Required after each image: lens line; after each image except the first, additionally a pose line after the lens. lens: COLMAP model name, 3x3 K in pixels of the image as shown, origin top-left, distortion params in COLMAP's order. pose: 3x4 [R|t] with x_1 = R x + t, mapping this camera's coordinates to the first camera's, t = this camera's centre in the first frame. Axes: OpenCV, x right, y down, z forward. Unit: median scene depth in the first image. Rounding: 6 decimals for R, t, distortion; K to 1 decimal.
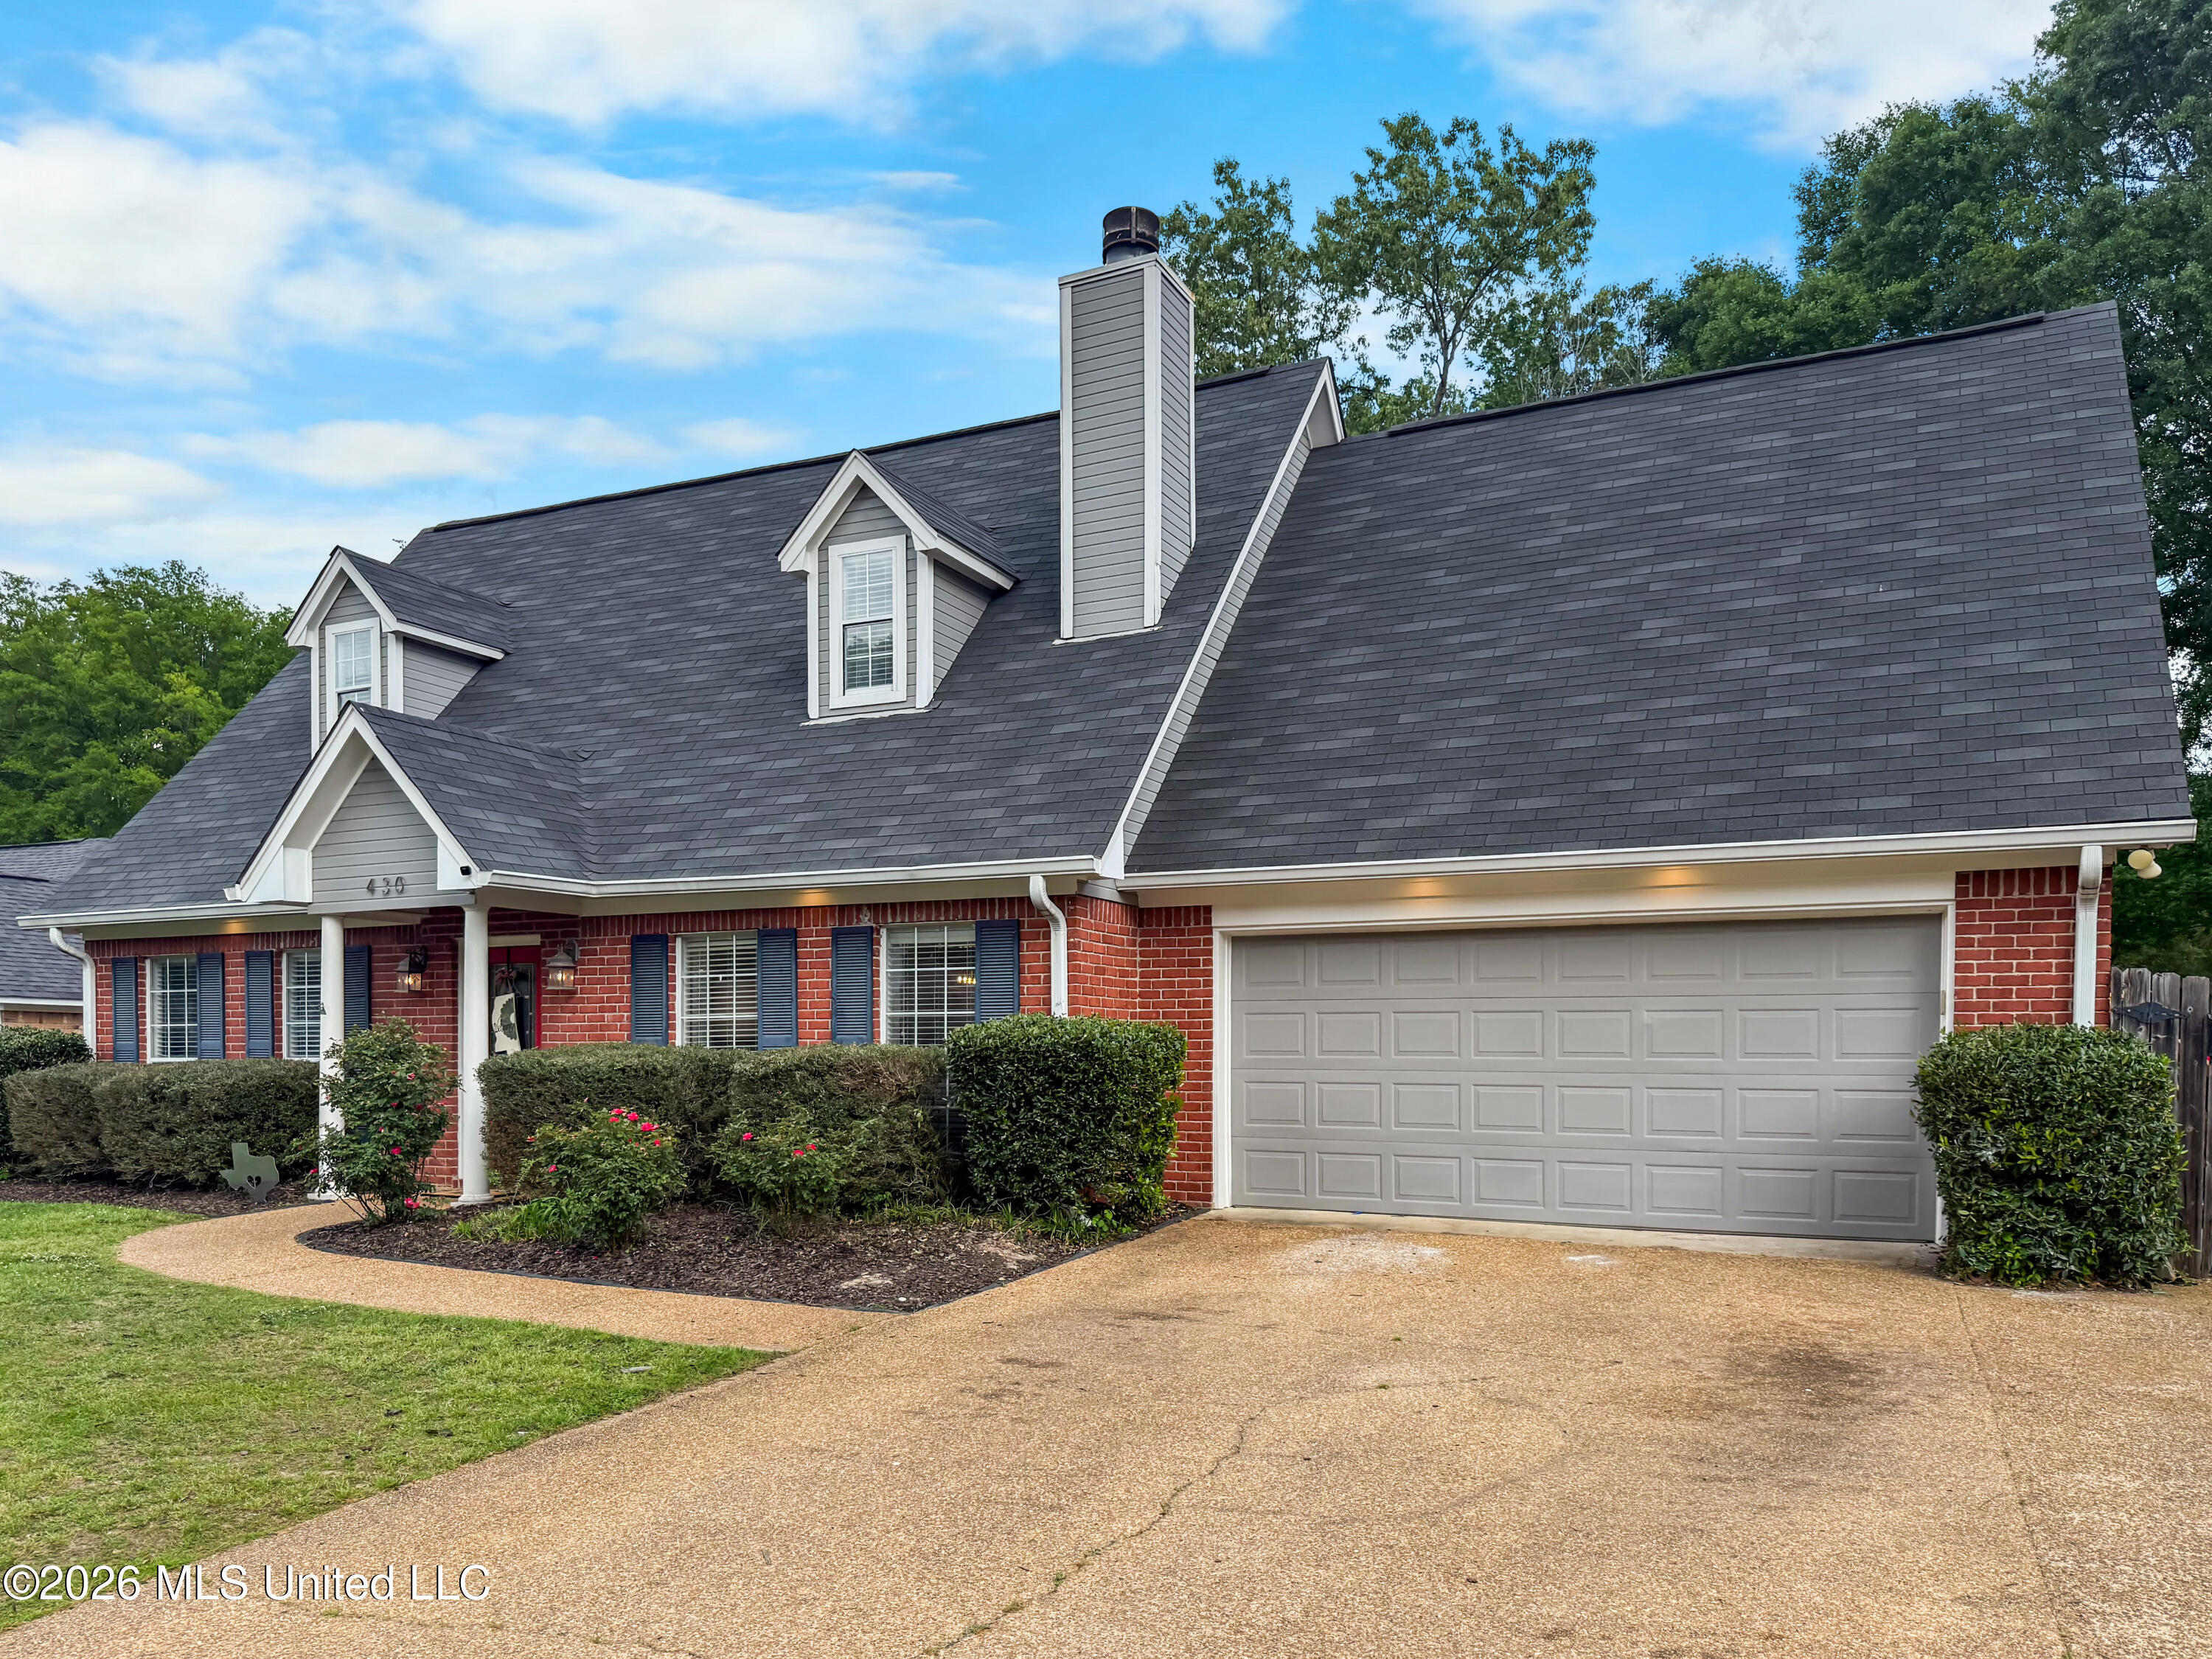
lens RADIAL K [[1566.9, 0, 1108.4], [0, 1566.9, 774.0], [0, 0, 1]] dist [0.060735, -0.098884]
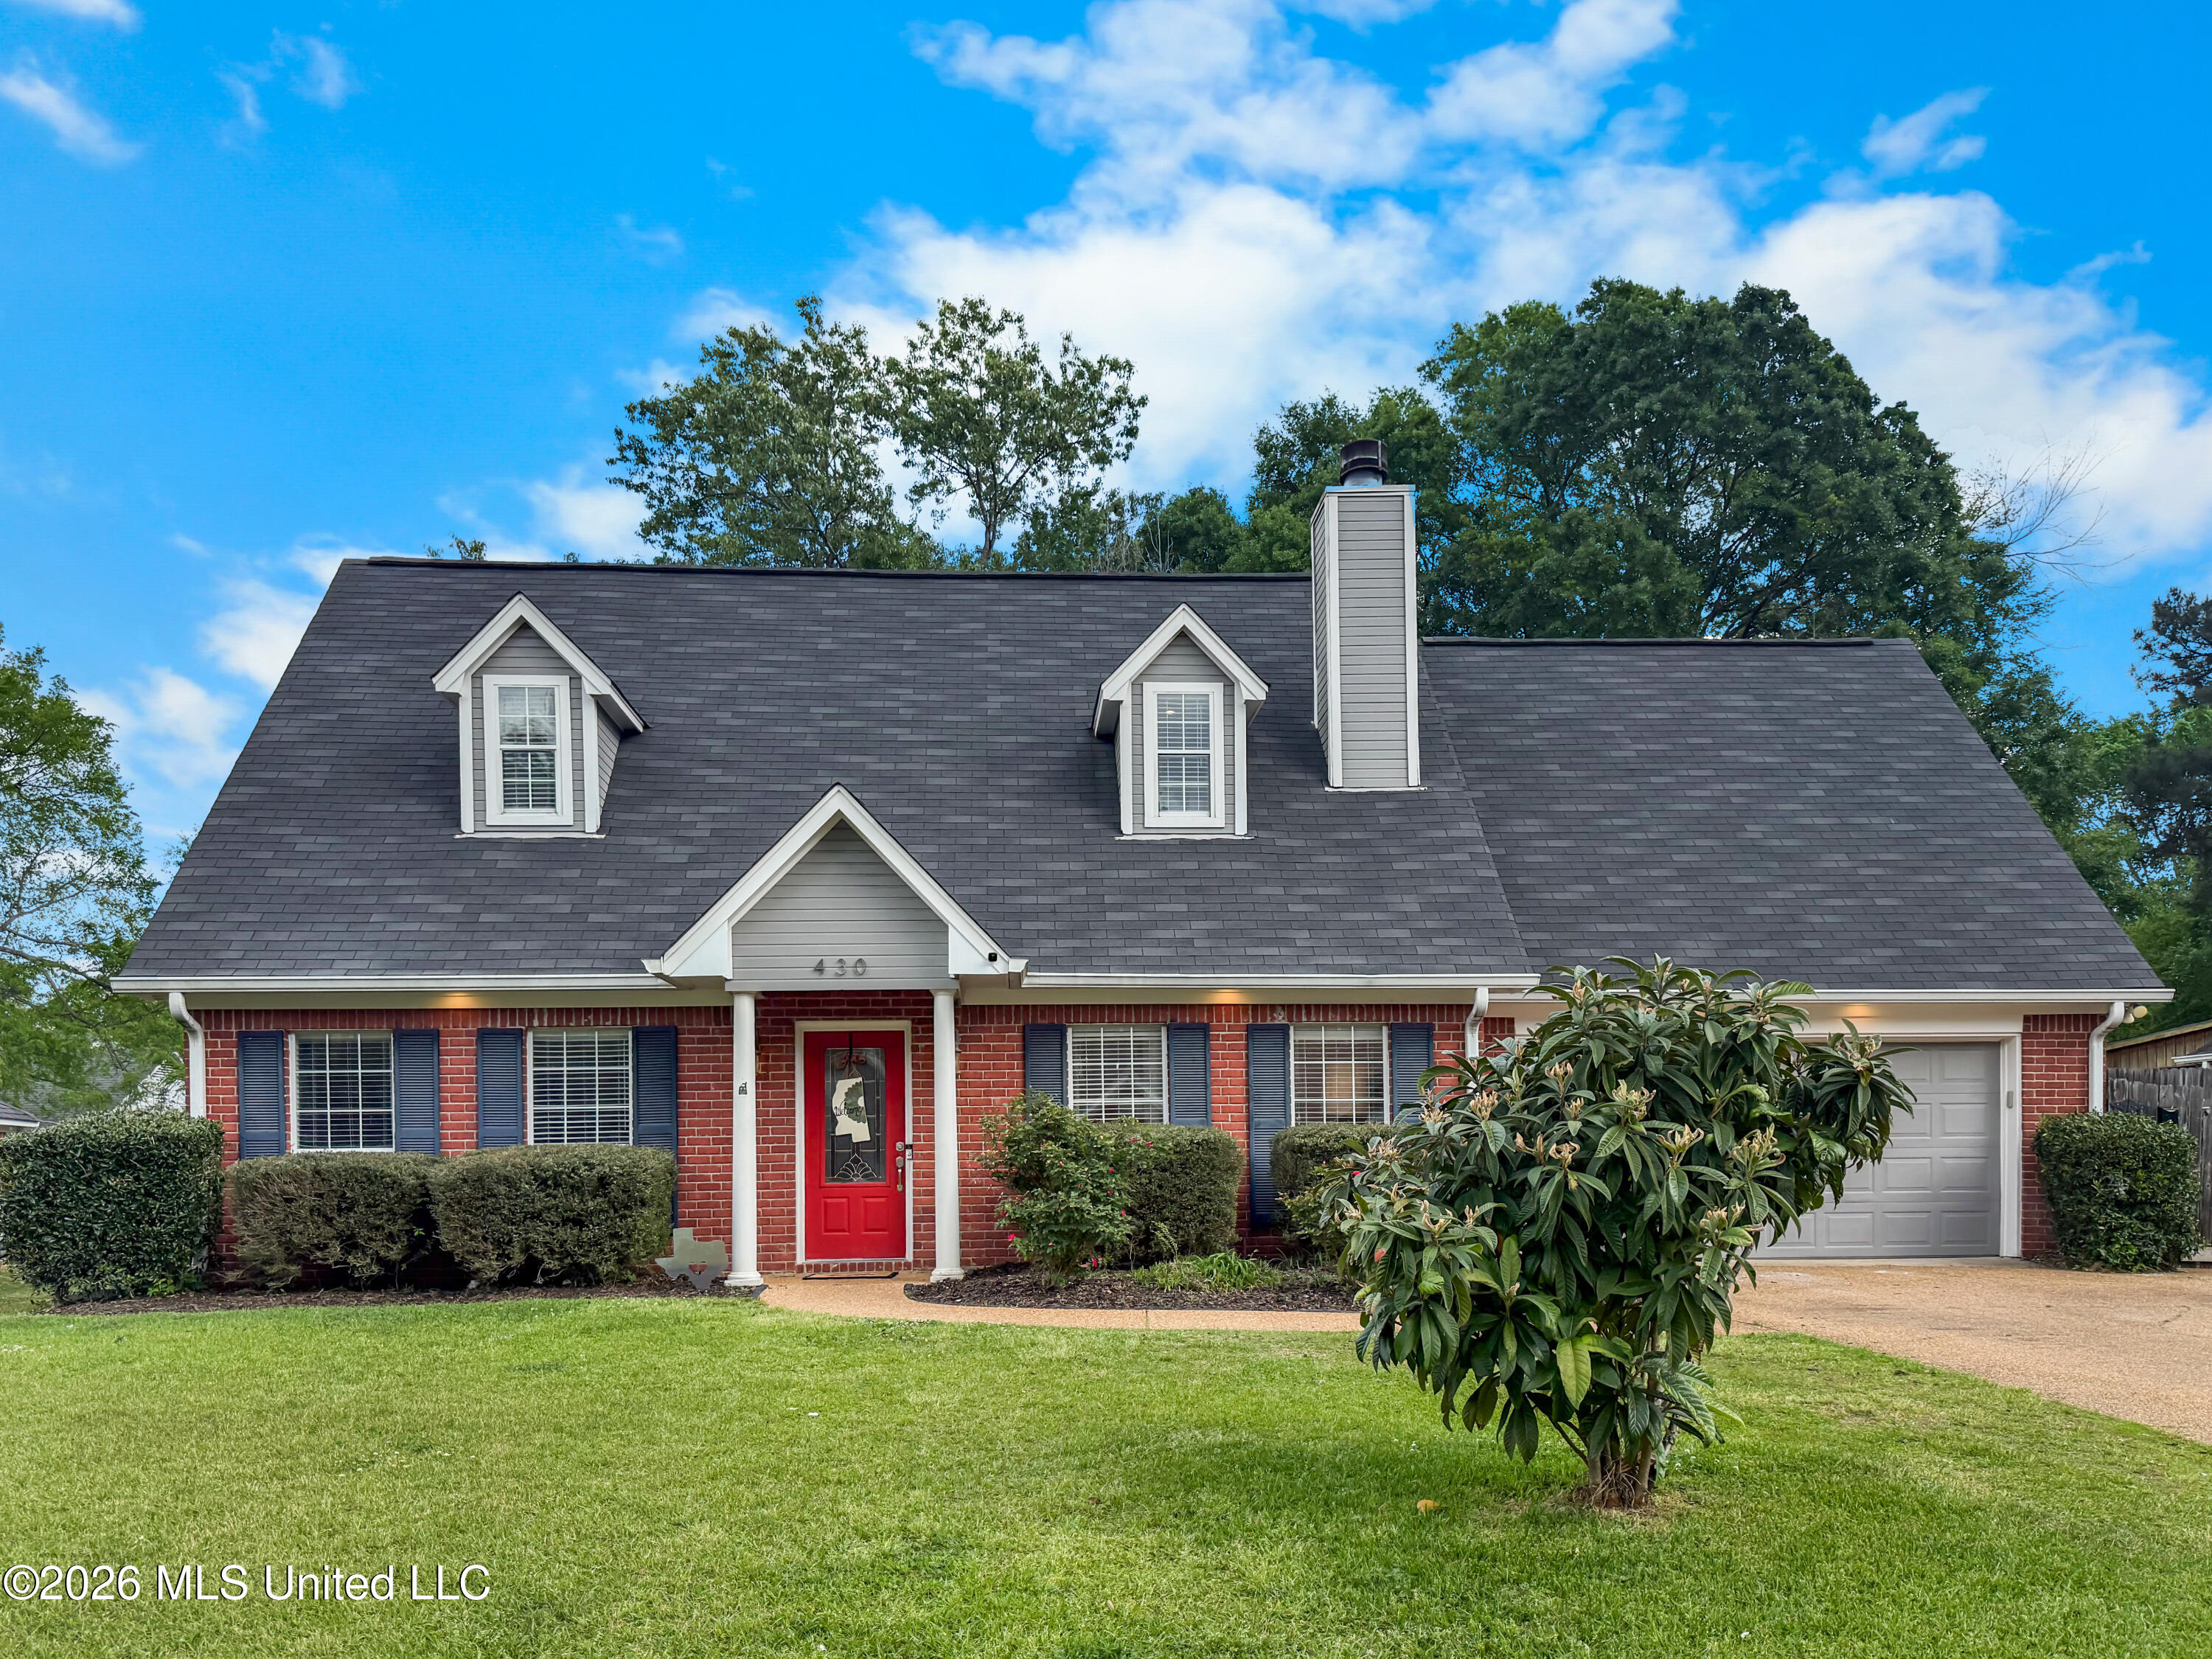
lens RADIAL K [[1552.3, 0, 1106.0], [0, 1552.3, 829.5], [0, 0, 1]] dist [0.062129, -0.090799]
pose [[0.879628, 0.094641, 0.466151, -0.795755], [-0.073631, 0.995286, -0.063127, 0.035520], [-0.469928, 0.021205, 0.882450, 0.046103]]
